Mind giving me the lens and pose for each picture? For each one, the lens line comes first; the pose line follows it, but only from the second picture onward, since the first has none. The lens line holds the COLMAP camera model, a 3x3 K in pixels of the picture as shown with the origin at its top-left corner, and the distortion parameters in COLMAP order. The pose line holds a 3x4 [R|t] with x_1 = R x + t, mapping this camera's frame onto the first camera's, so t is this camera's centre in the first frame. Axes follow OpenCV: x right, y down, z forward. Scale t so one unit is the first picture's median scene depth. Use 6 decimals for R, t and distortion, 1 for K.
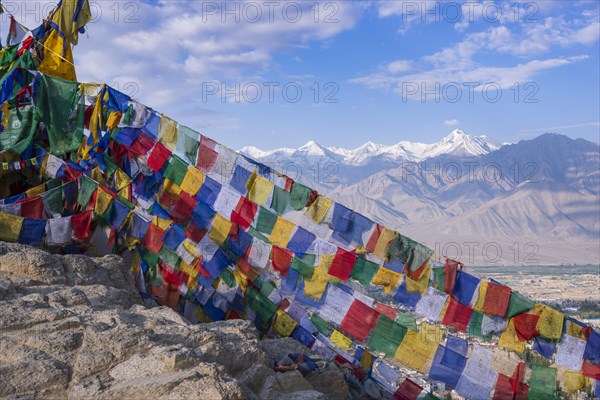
lens RADIAL K [[840.8, 0, 295.6], [0, 840.8, 199.9], [0, 0, 1]] dist [-0.002187, 0.000000]
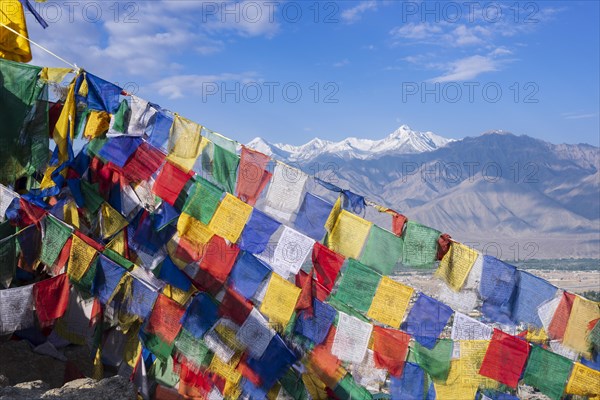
lens RADIAL K [[840.8, 0, 300.0], [0, 840.8, 196.9], [0, 0, 1]] dist [-0.002187, 0.000000]
pose [[0.997431, -0.005435, 0.071420, -0.110120], [0.005371, 0.999985, 0.001080, -0.041219], [-0.071425, -0.000694, 0.997446, 0.365546]]
